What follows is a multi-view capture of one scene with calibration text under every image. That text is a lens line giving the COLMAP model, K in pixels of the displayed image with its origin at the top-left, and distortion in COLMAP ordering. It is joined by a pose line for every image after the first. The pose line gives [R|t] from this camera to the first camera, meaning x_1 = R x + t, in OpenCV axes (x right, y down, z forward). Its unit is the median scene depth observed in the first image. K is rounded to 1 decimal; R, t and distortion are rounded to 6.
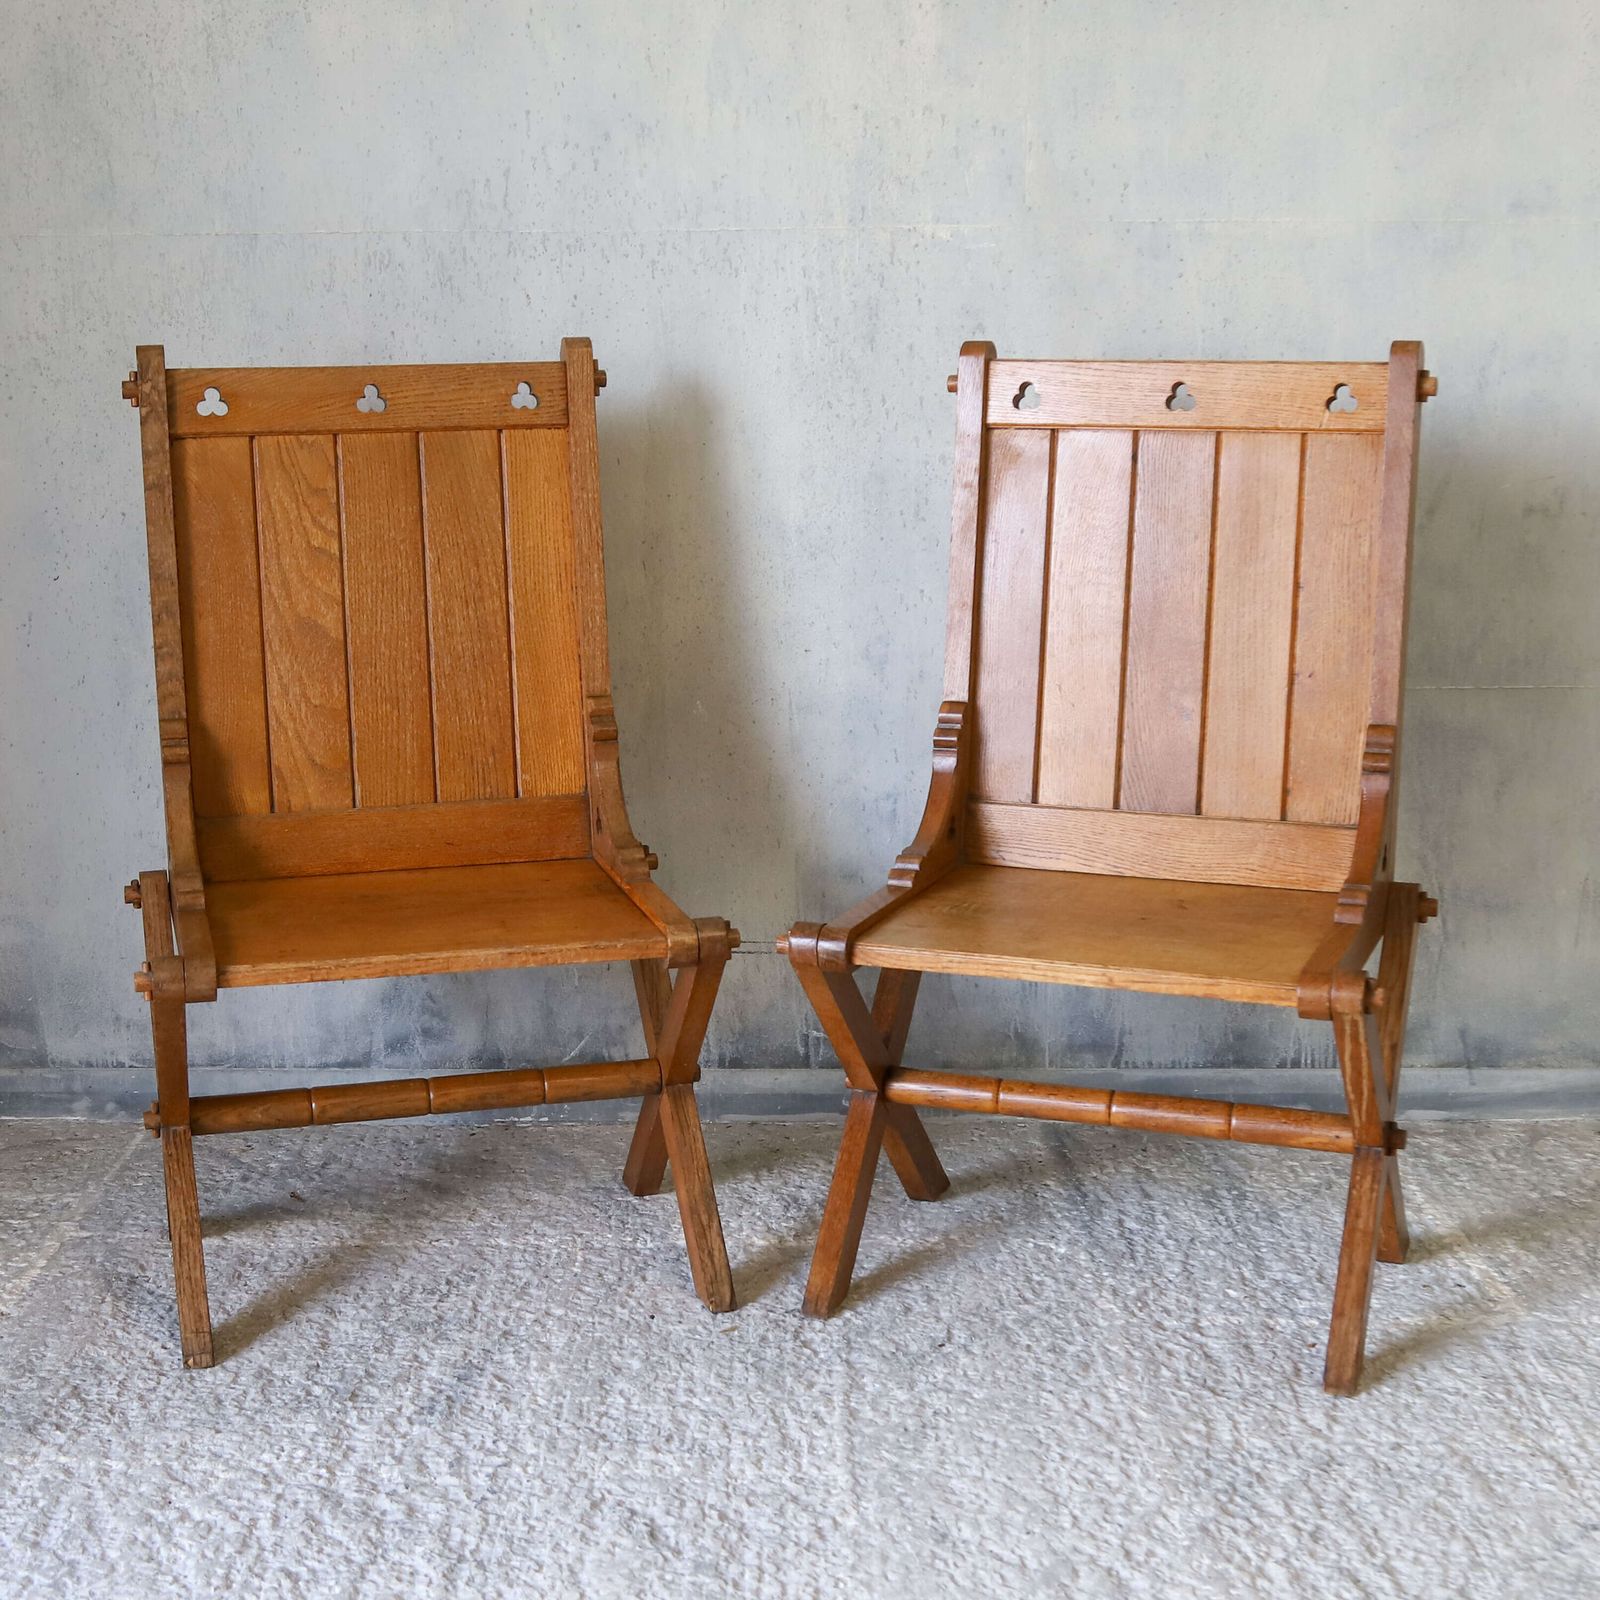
lens RADIAL K [[2565.7, 0, 719.4], [0, 2565.7, 807.1], [0, 0, 1]] dist [-0.075172, 0.158009]
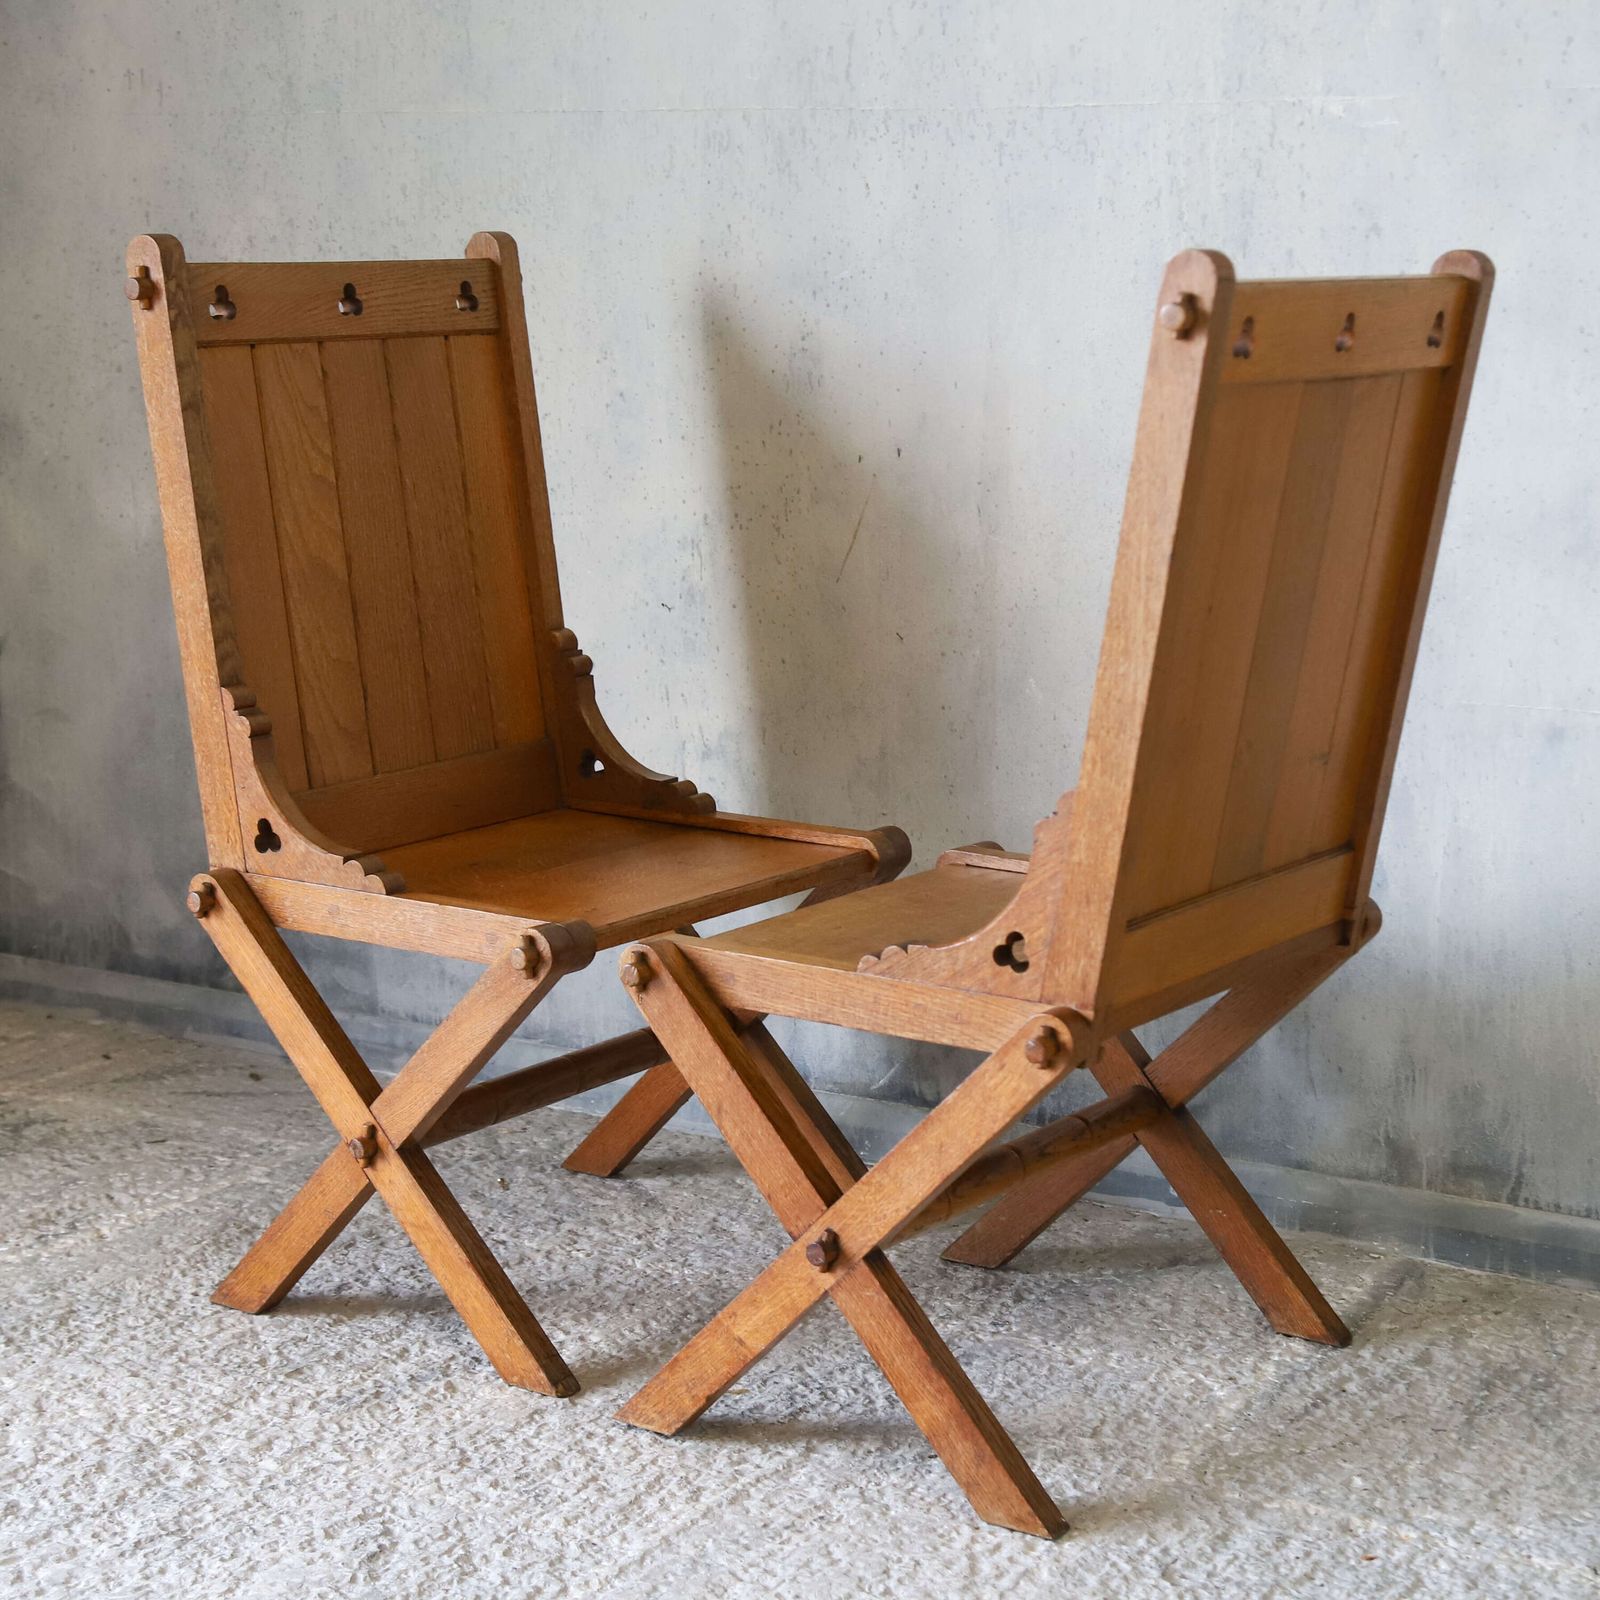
lens RADIAL K [[3187.2, 0, 685.2], [0, 3187.2, 849.3], [0, 0, 1]] dist [0.027341, 0.149846]
pose [[0.866055, 0.110119, -0.487671, 0.452437], [-0.109477, 0.993539, 0.029928, -0.005519], [0.487816, 0.027469, 0.872514, 0.052531]]
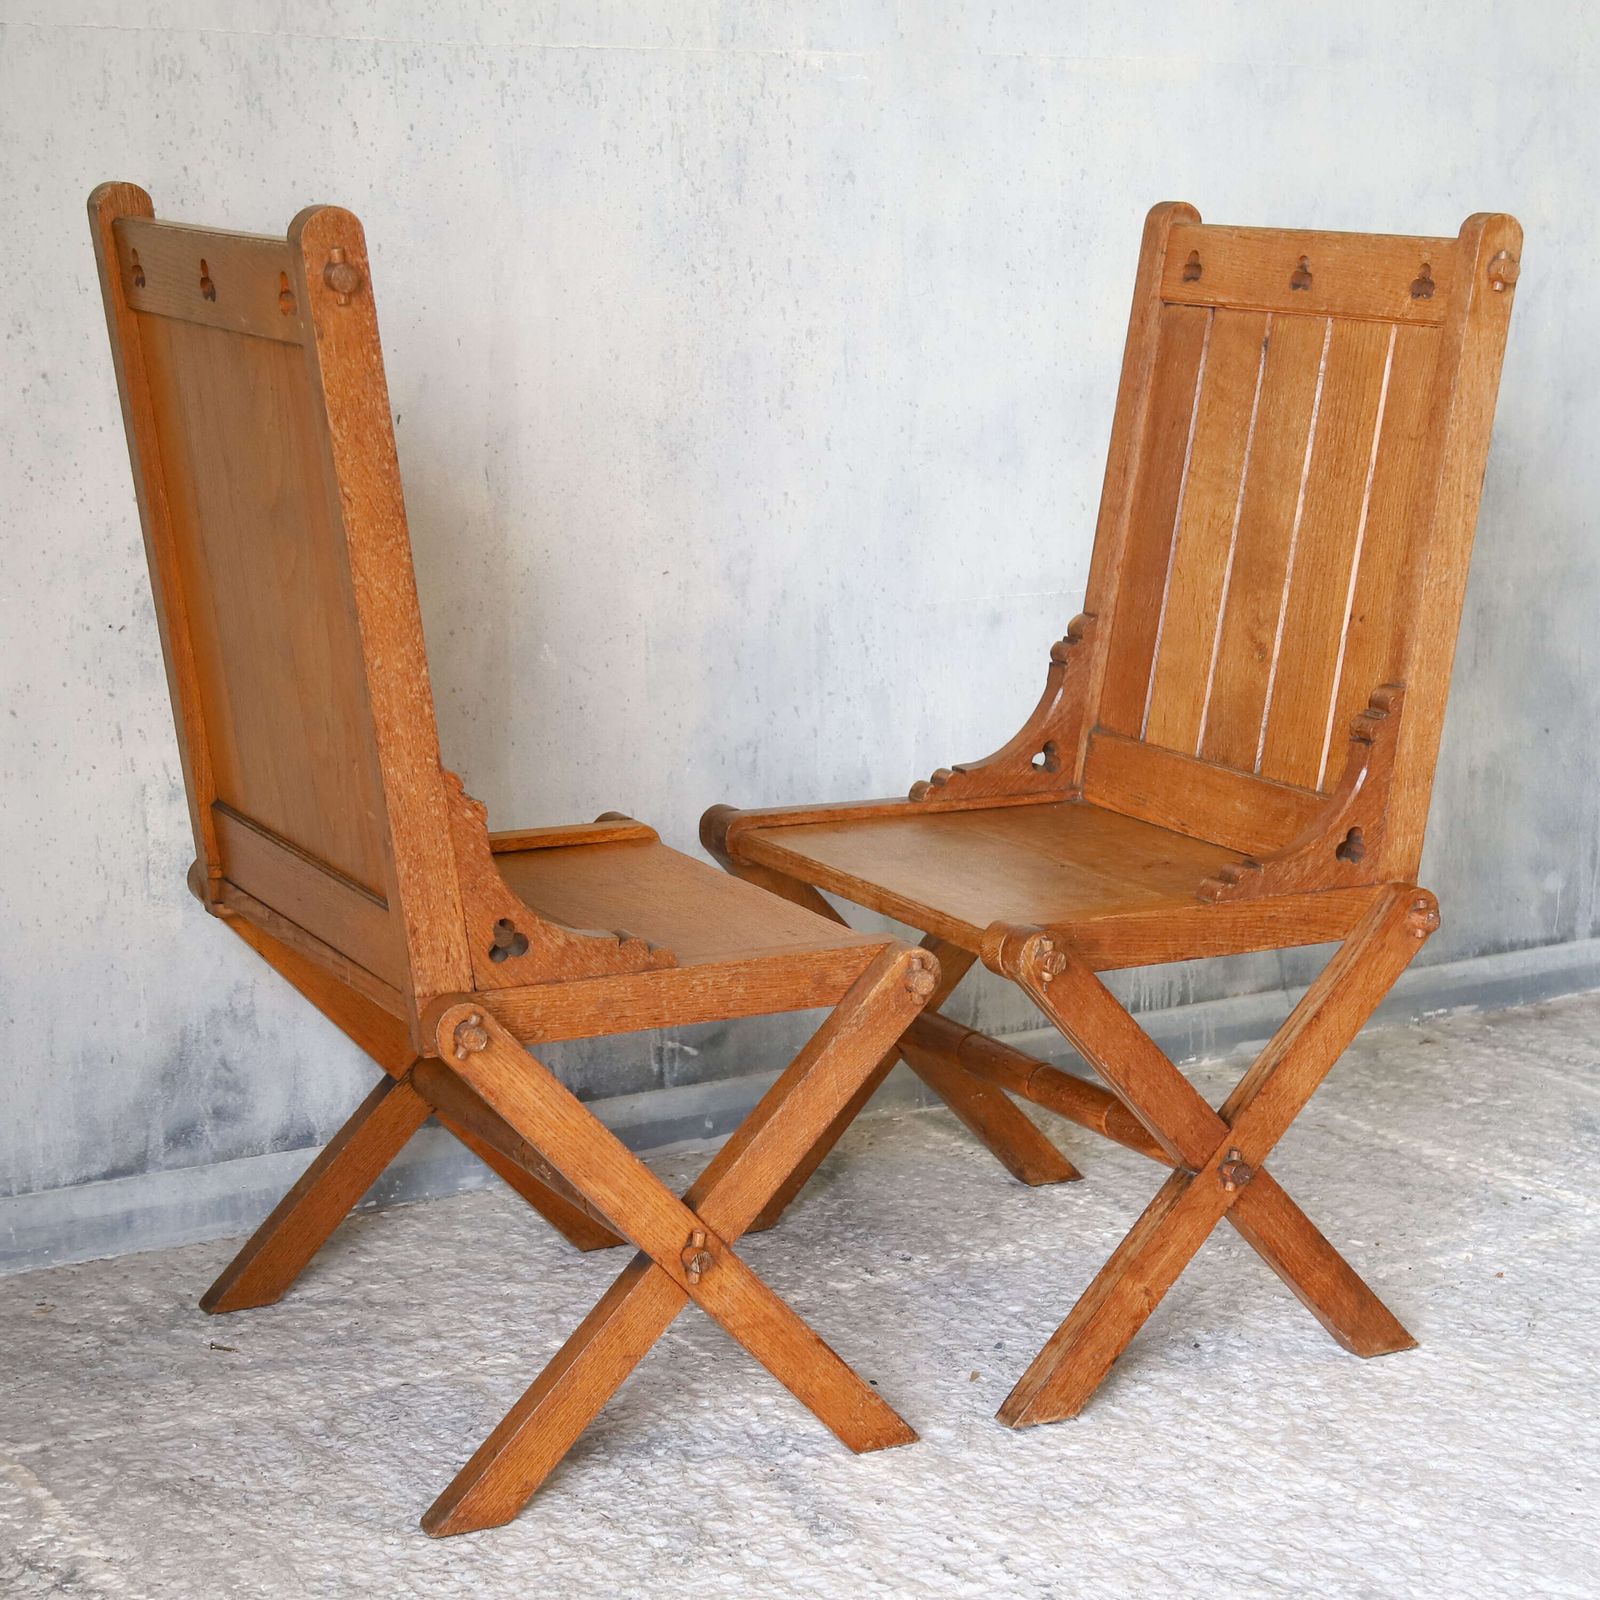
lens RADIAL K [[3384.9, 0, 867.5], [0, 3384.9, 795.9], [0, 0, 1]] dist [0.057029, 0.017158]
pose [[0.814319, -0.088982, 0.573556, -0.596219], [0.085229, 0.995799, 0.033483, -0.023618], [-0.574125, 0.021618, 0.818482, 0.098224]]
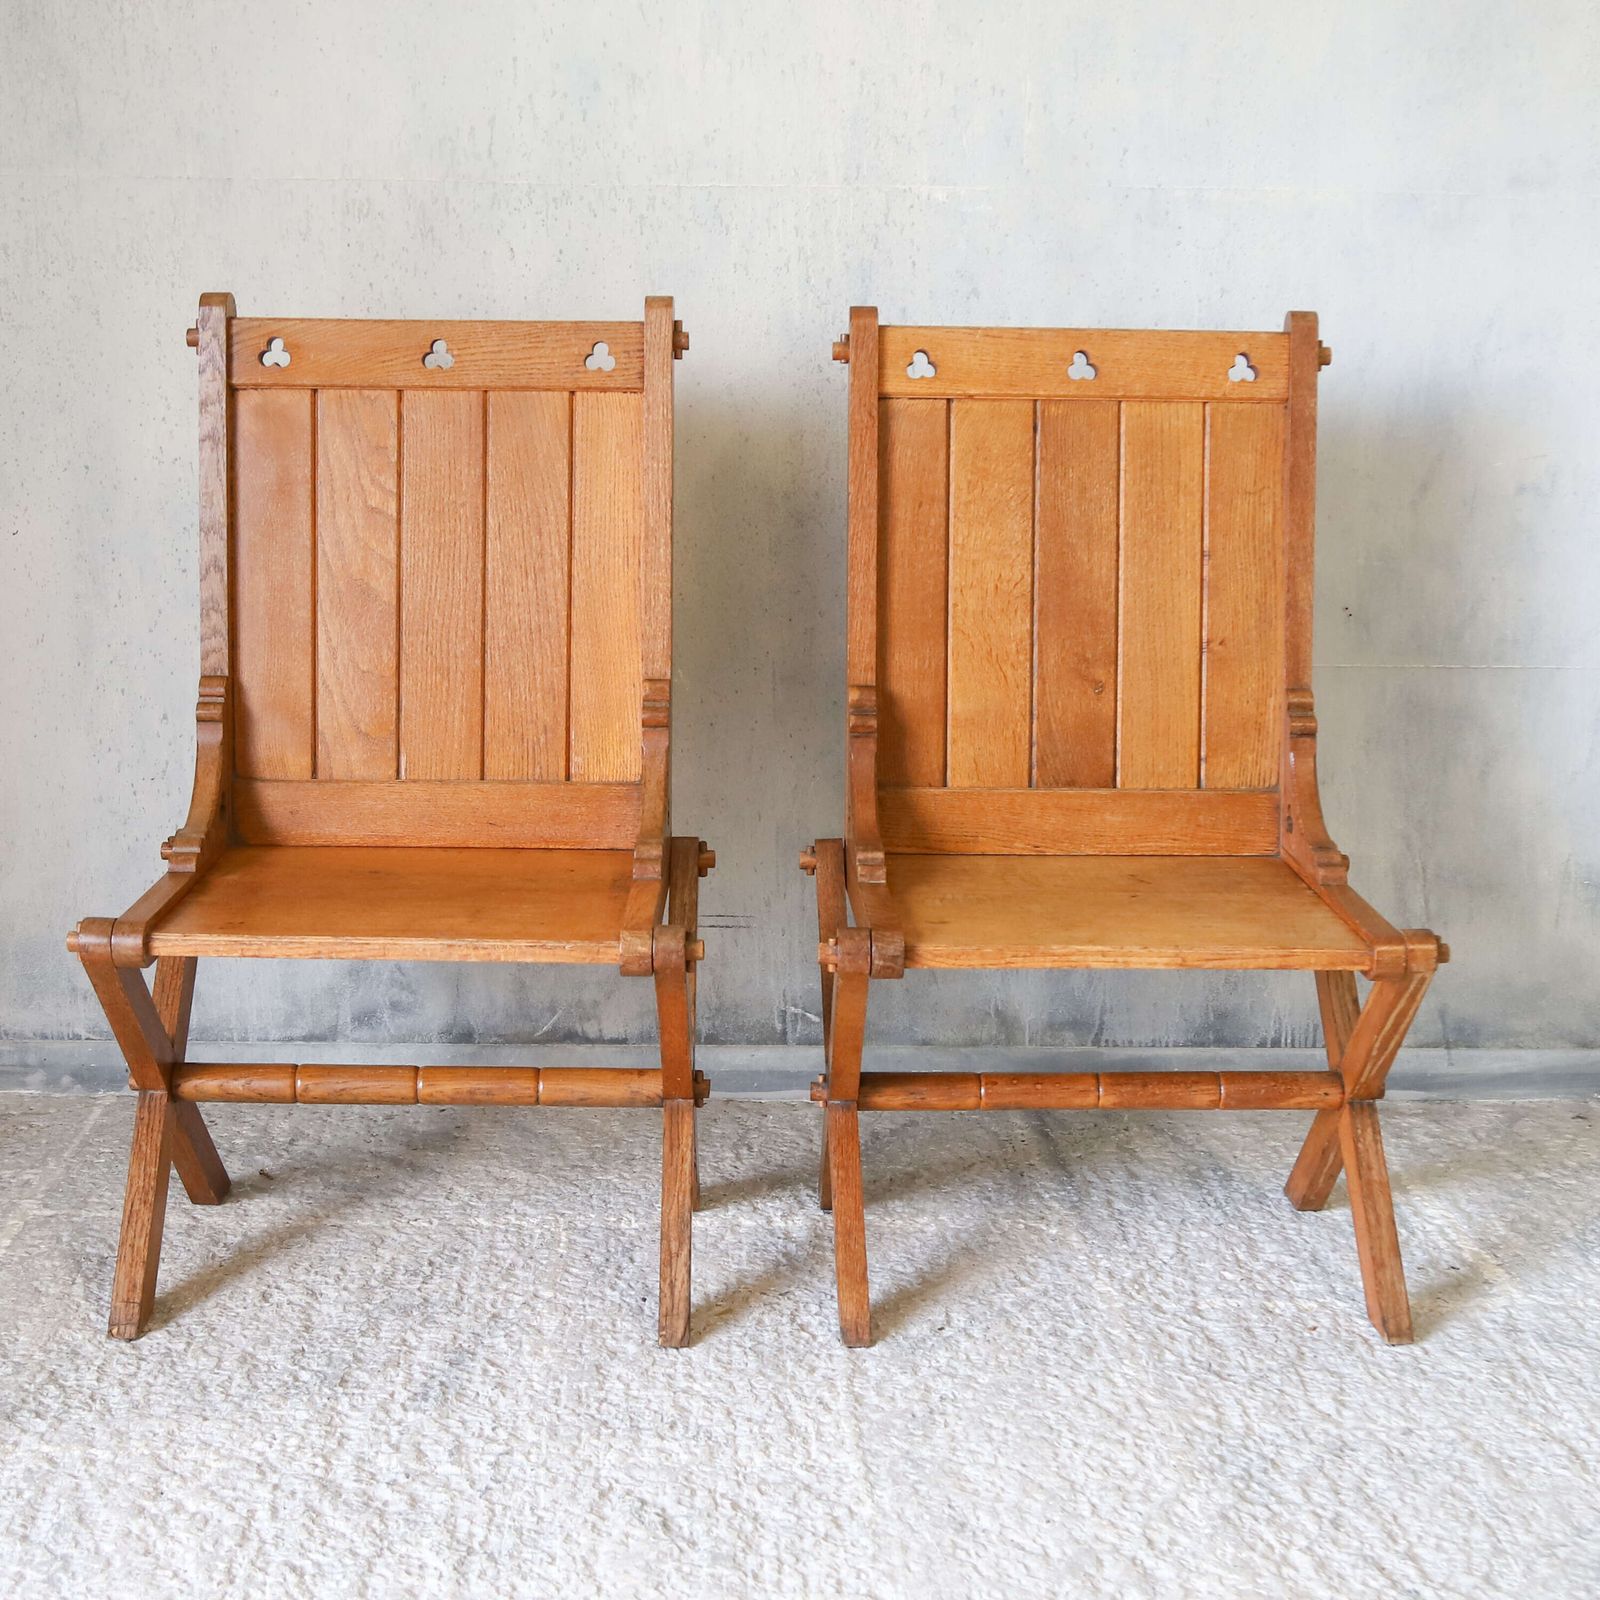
lens RADIAL K [[2573.0, 0, 757.0], [0, 2573.0, 832.6], [0, 0, 1]] dist [-0.075583, 0.138707]
pose [[0.998314, 0.010341, 0.057123, -0.038380], [-0.011611, 0.999692, 0.021947, -0.001121], [-0.056879, -0.022574, 0.998126, 0.020875]]
